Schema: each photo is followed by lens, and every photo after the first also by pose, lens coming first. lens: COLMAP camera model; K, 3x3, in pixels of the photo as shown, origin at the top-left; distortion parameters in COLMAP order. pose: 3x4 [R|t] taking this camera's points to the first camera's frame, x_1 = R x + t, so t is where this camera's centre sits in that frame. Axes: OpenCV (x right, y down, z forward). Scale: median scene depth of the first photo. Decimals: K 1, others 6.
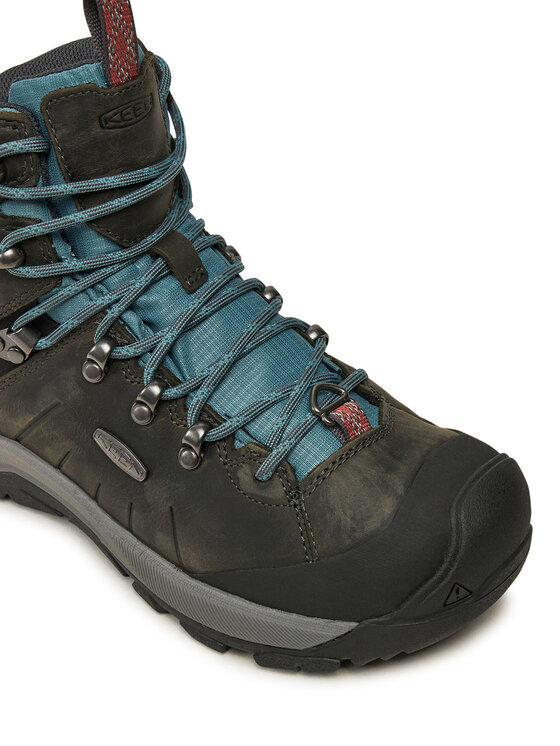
lens RADIAL K [[1237.1, 0, 280.0], [0, 1237.1, 373.0], [0, 0, 1]] dist [-0.056951, -0.003263]
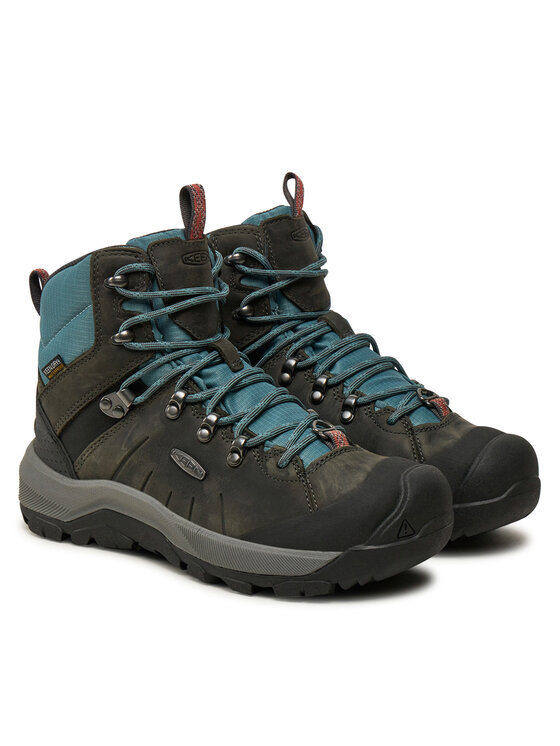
lens RADIAL K [[1764.1, 0, 280.0], [0, 1764.1, 373.0], [0, 0, 1]] dist [-0.002670, -0.039385]
pose [[0.999286, 0.021706, 0.030913, -0.086763], [-0.008752, 0.929178, -0.369529, 0.785840], [-0.036745, 0.368995, 0.928705, -1.106470]]
